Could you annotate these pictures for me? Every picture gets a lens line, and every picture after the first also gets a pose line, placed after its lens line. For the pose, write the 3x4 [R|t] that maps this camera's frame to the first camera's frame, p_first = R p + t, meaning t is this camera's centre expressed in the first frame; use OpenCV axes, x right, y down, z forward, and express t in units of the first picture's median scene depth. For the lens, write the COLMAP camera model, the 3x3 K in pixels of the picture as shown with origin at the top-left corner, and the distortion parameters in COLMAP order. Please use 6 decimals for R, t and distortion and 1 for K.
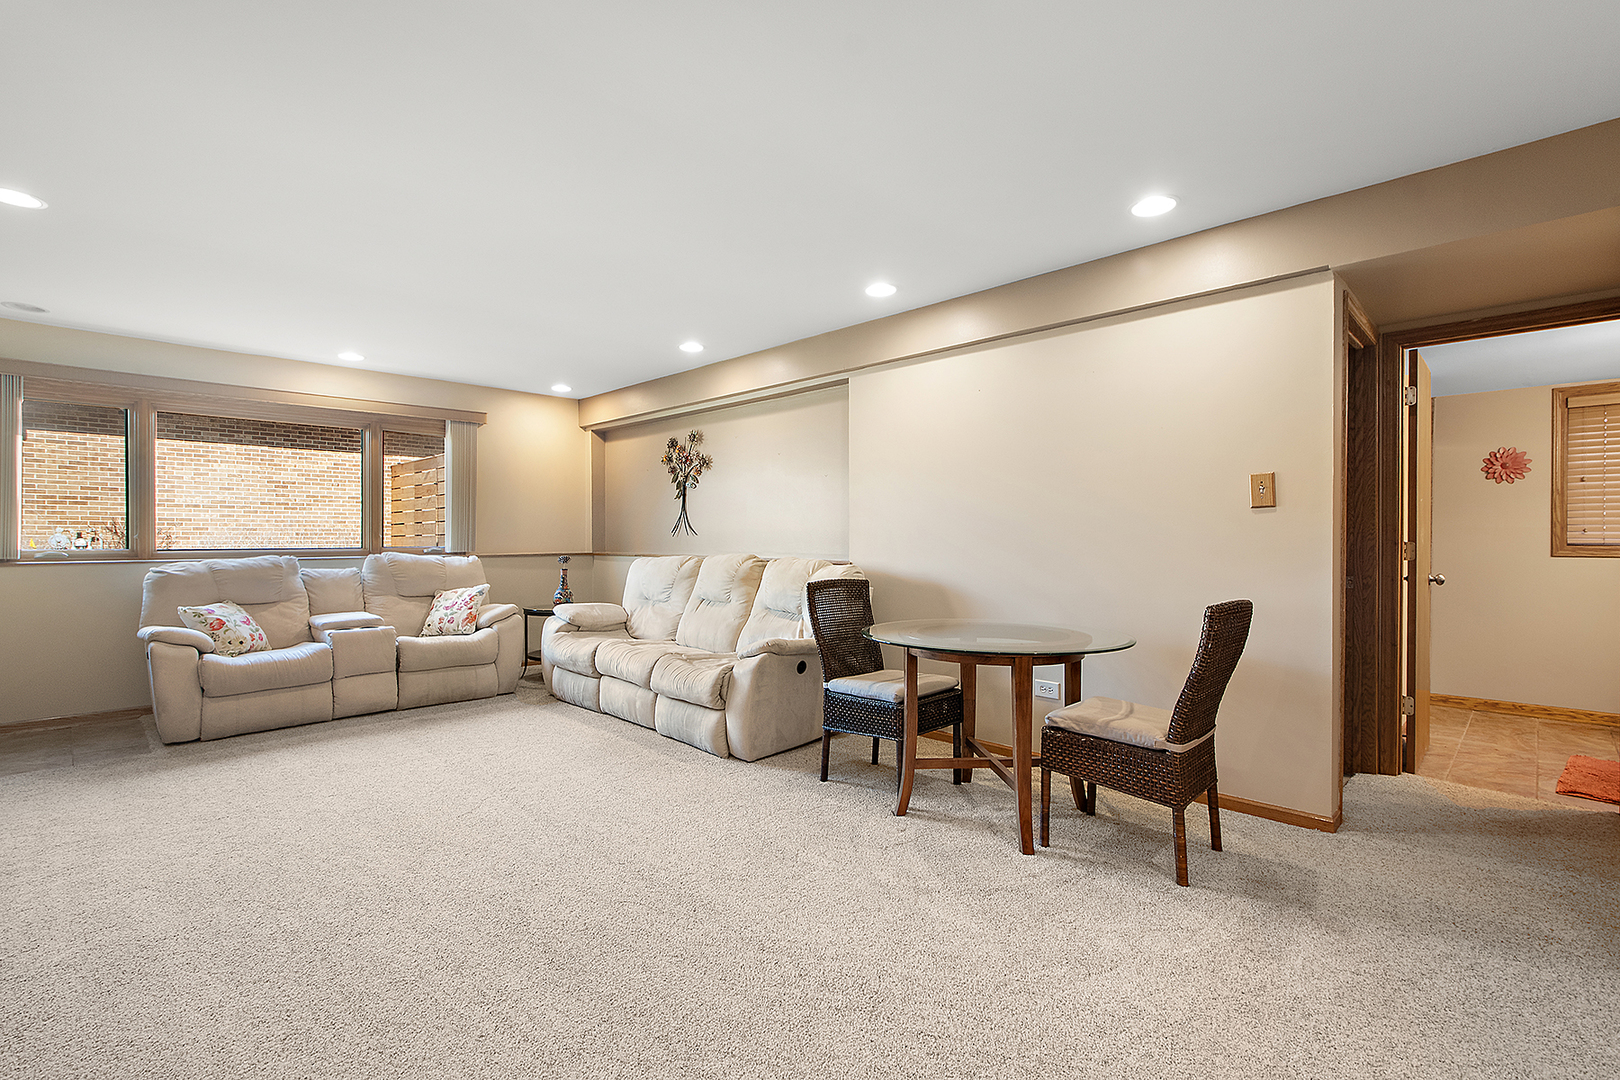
lens RADIAL K [[727.3, 0, 801.2], [0, 727.3, 534.6], [0, 0, 1]] dist [-0.000228, -0.002163]
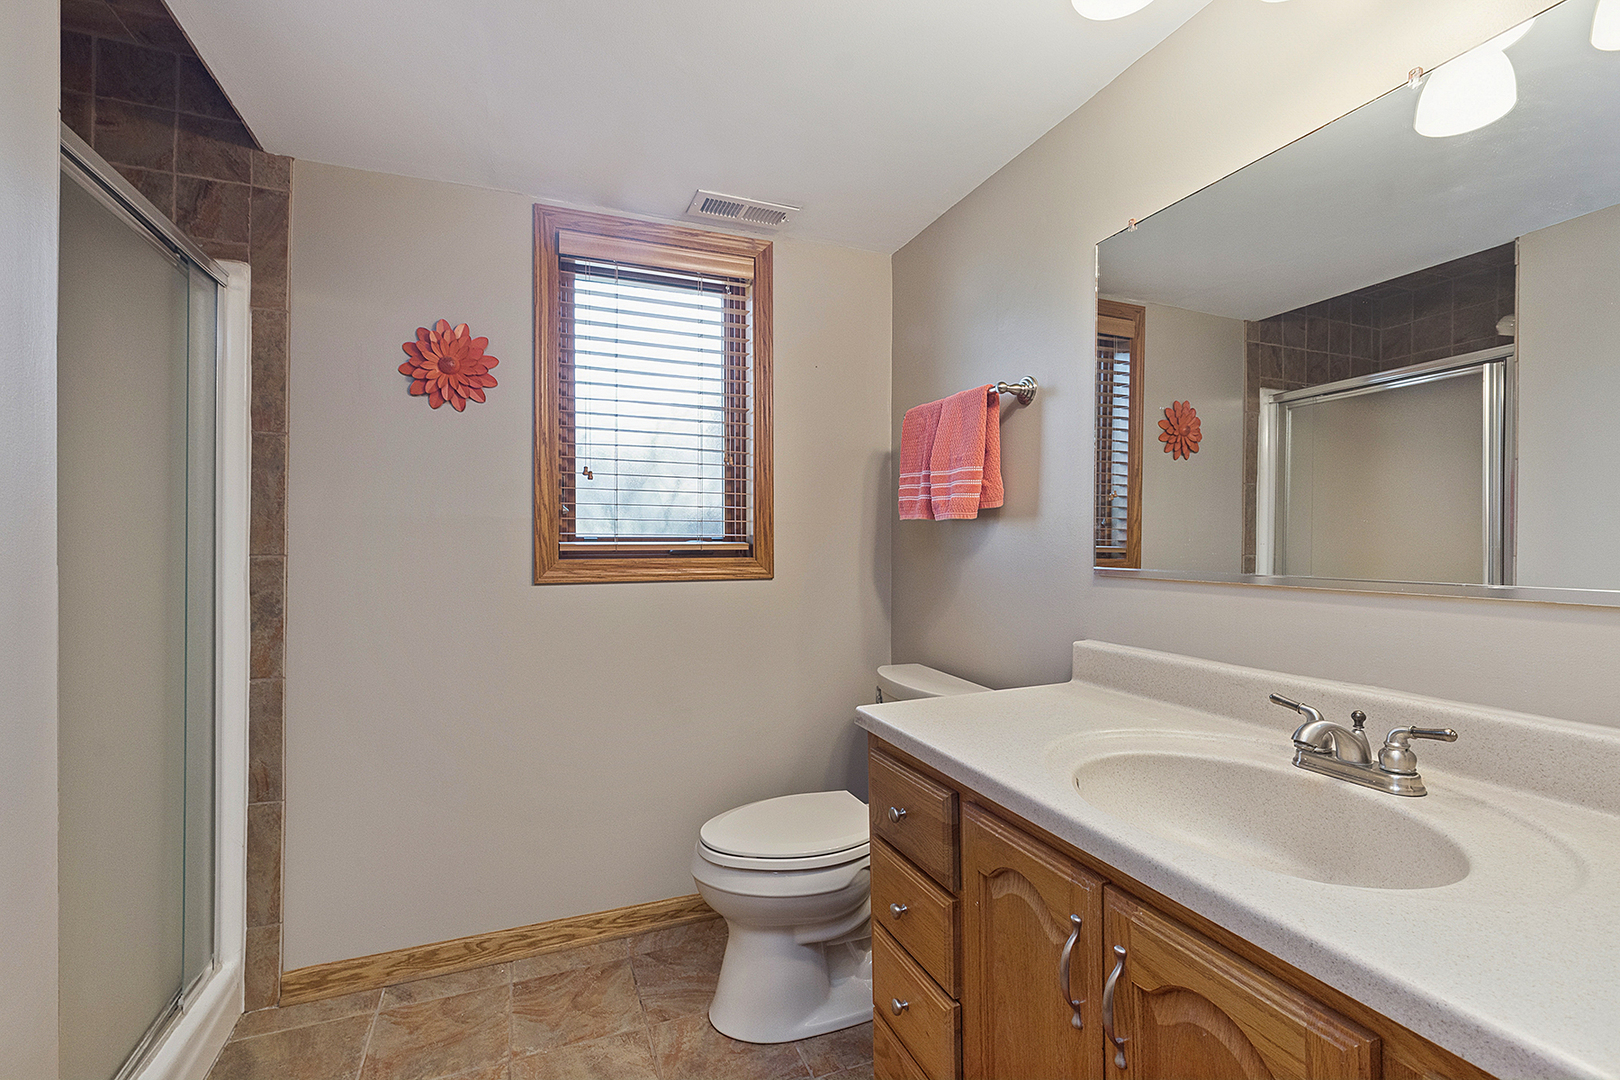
lens RADIAL K [[727.3, 0, 793.8], [0, 727.3, 544.0], [0, 0, 1]] dist [-0.000228, -0.002163]
pose [[0.427745, 0.008533, 0.903859, 0.686326], [0.007741, 0.999884, -0.013102, 0.012532], [-0.903866, 0.012601, 0.427630, 0.652021]]
